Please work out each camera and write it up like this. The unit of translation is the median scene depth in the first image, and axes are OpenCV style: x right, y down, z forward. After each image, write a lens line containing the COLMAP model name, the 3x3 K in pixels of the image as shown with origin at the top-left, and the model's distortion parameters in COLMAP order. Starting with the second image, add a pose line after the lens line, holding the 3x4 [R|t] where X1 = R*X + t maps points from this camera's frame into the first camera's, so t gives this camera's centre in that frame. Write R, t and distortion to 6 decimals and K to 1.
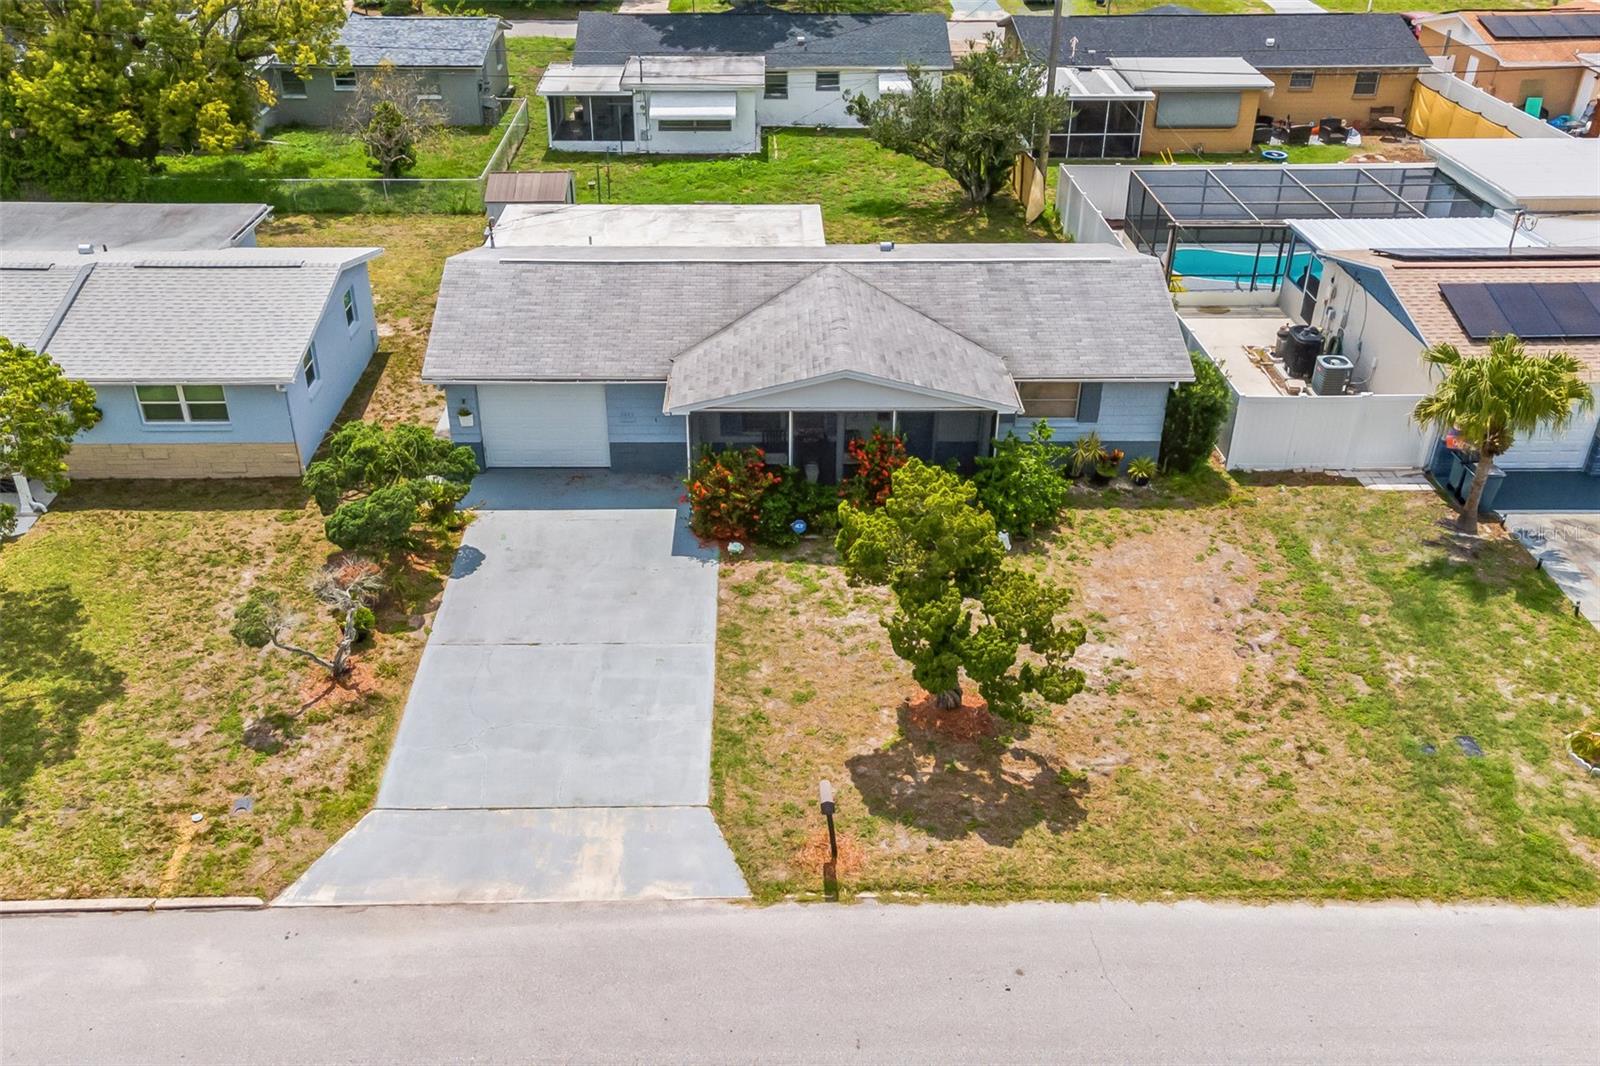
lens RADIAL K [[1390.3, 0, 790.8], [0, 1390.3, 529.7], [0, 0, 1]] dist [0.019334, 0.024743]
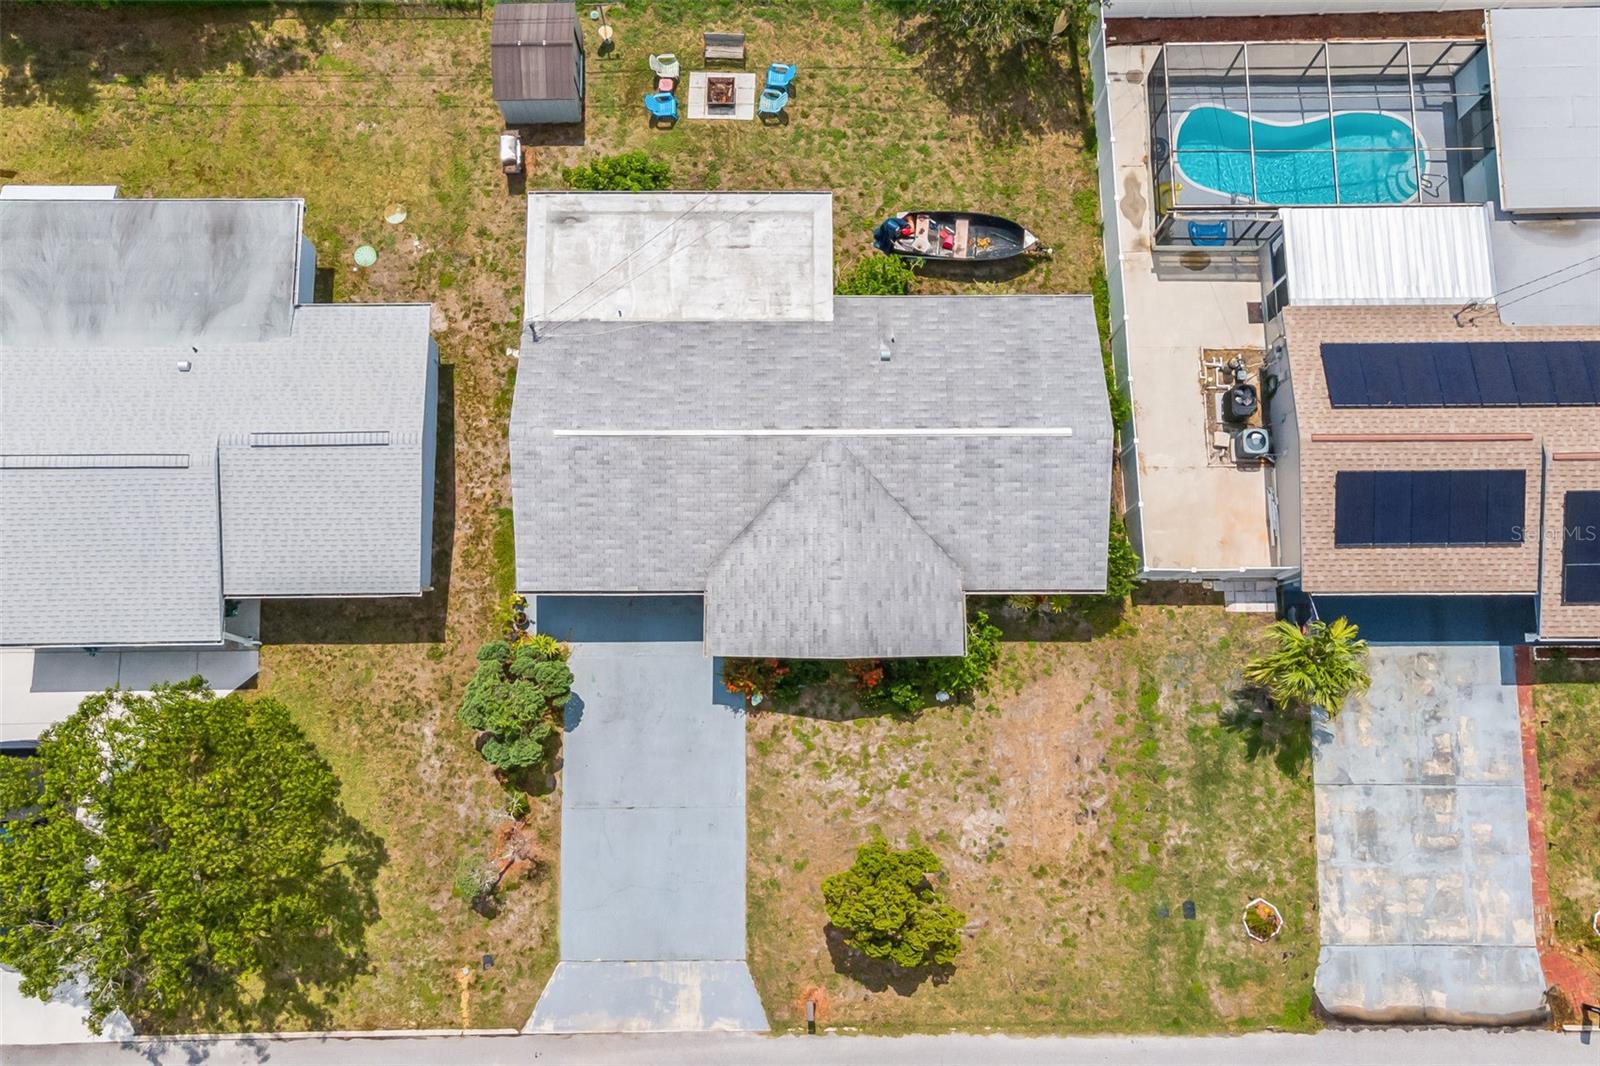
lens RADIAL K [[1390.3, 0, 792.8], [0, 1390.3, 531.5], [0, 0, 1]] dist [0.019334, 0.024743]
pose [[0.999873, 0.015842, 0.001624, -0.008674], [-0.011497, 0.647507, 0.761973, -1.322660], [0.011019, -0.761895, 0.647607, 0.223277]]
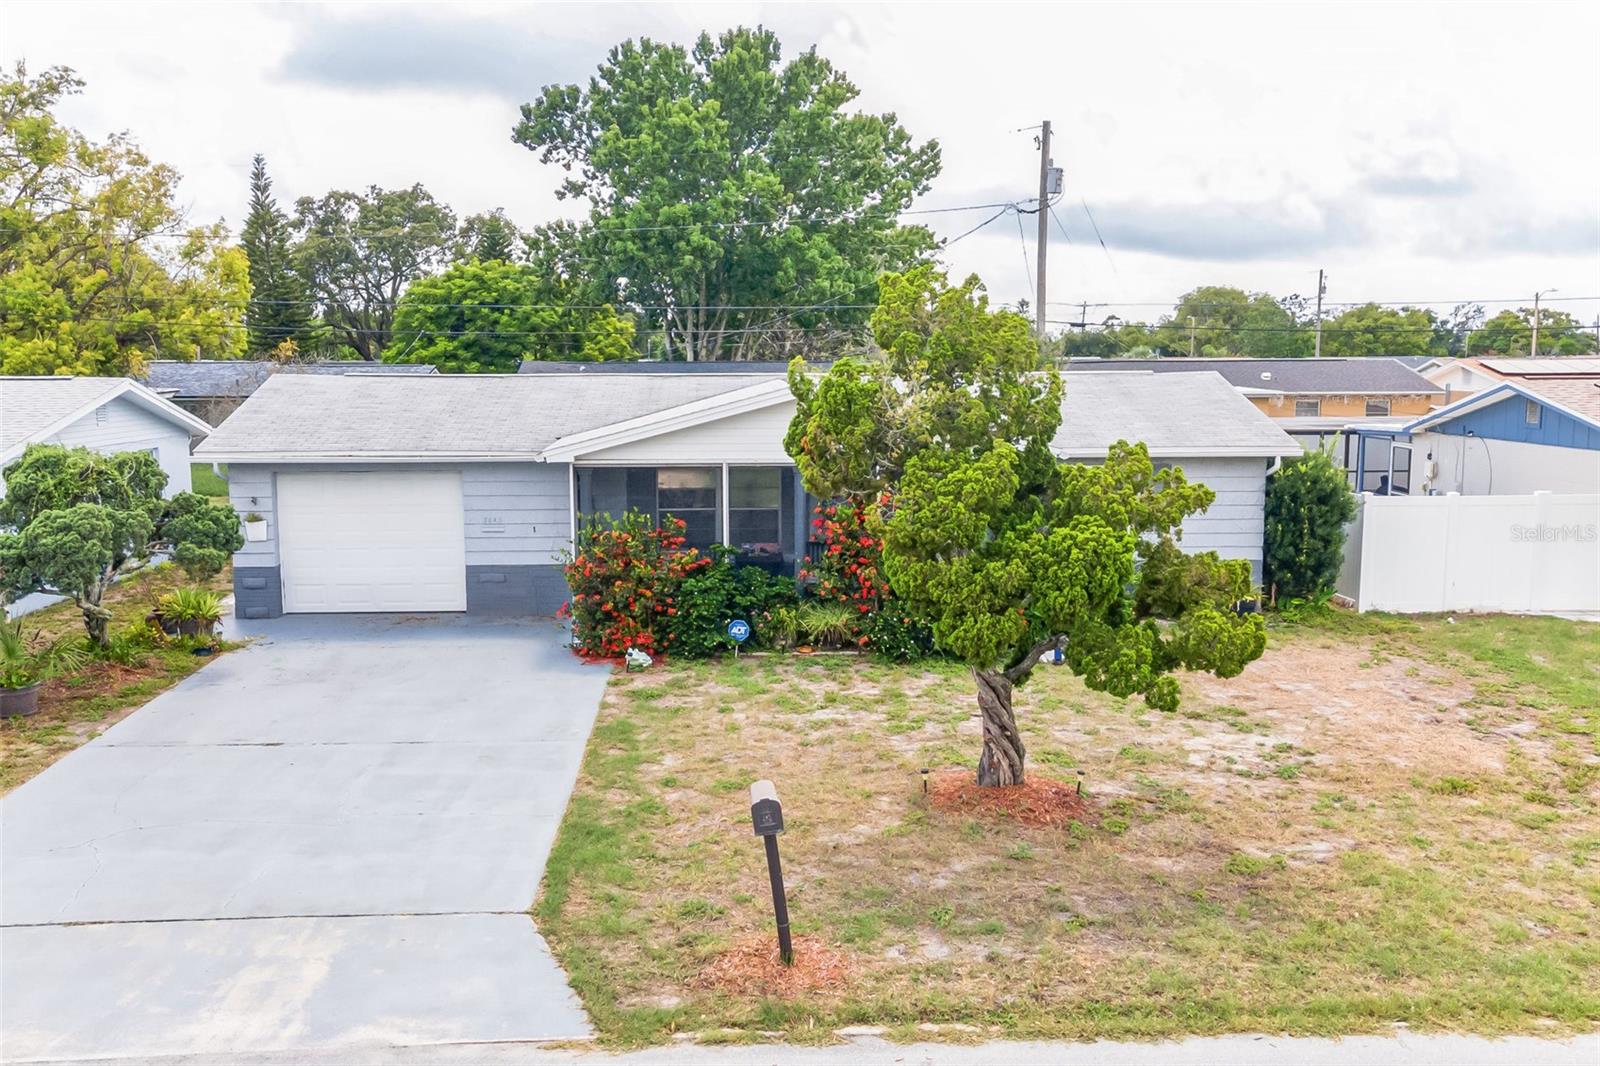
lens RADIAL K [[1390.3, 0, 791.6], [0, 1390.3, 535.6], [0, 0, 1]] dist [0.019334, 0.024743]
pose [[0.999771, -0.011432, 0.018100, 0.021711], [0.017584, 0.920786, -0.389671, 0.232574], [-0.012211, 0.389900, 0.920776, 0.431631]]
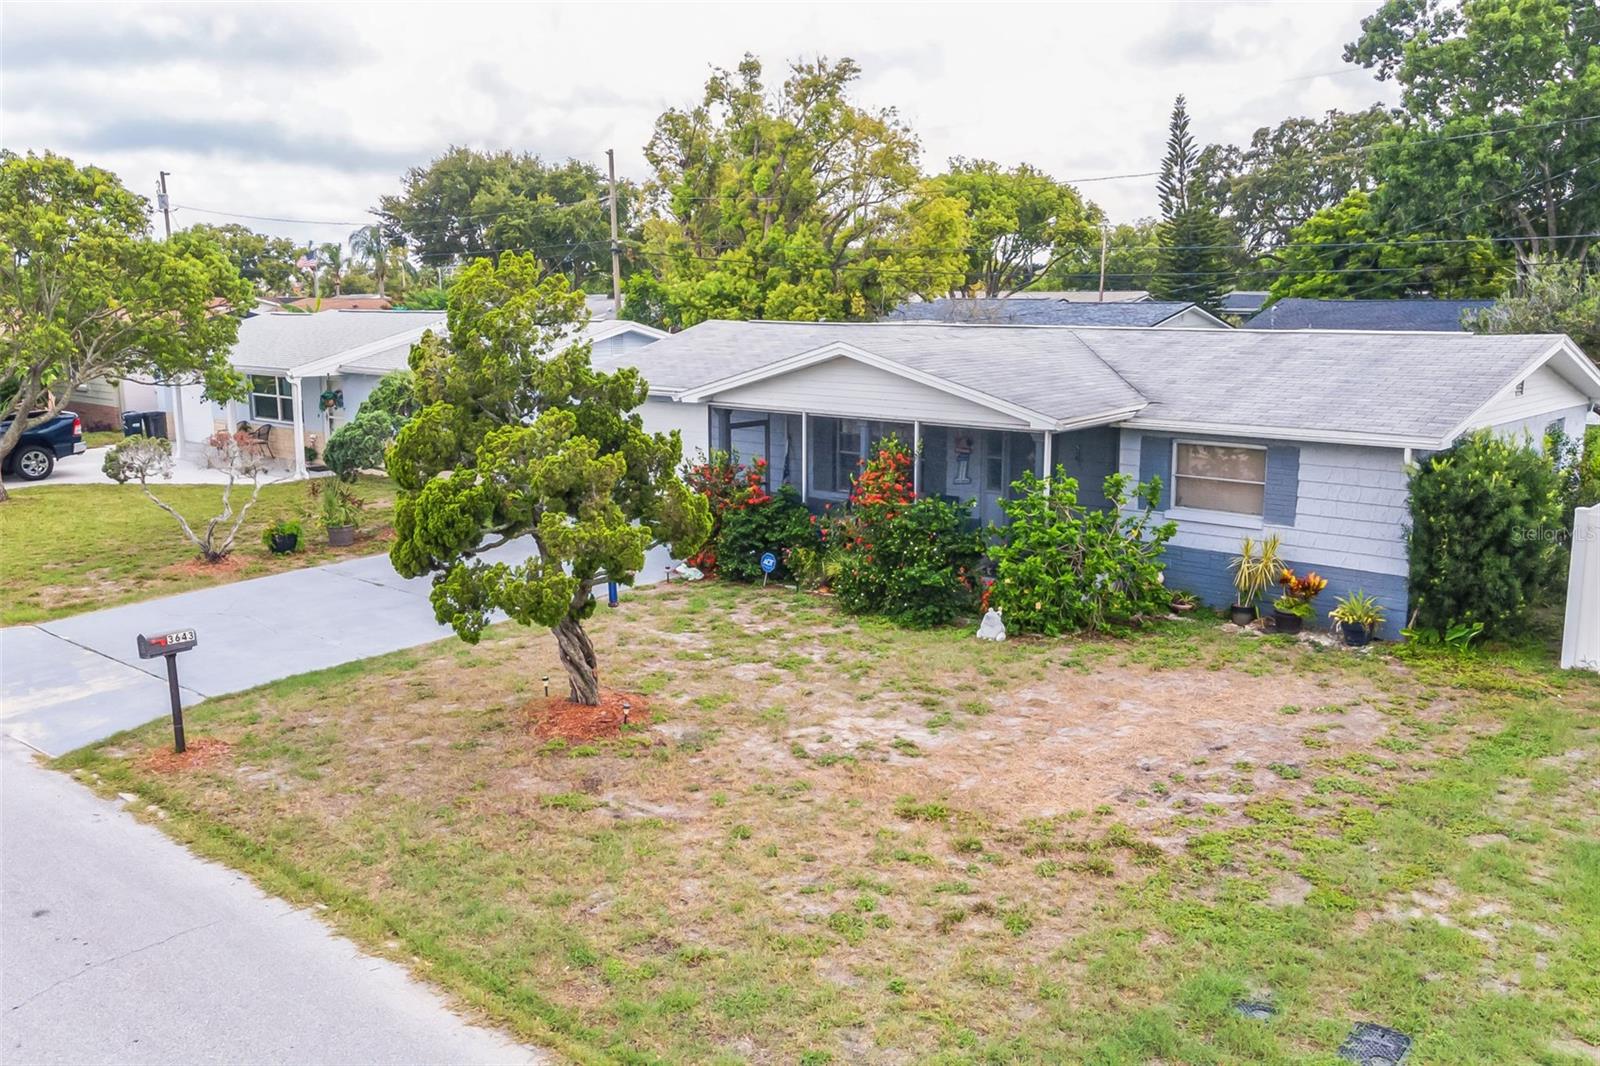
lens RADIAL K [[1390.3, 0, 786.7], [0, 1390.3, 540.3], [0, 0, 1]] dist [0.019334, 0.024743]
pose [[0.724613, 0.114502, -0.679577, 0.558835], [-0.339827, 0.917244, -0.207801, 0.148804], [0.599545, 0.381514, 0.703558, 0.549726]]
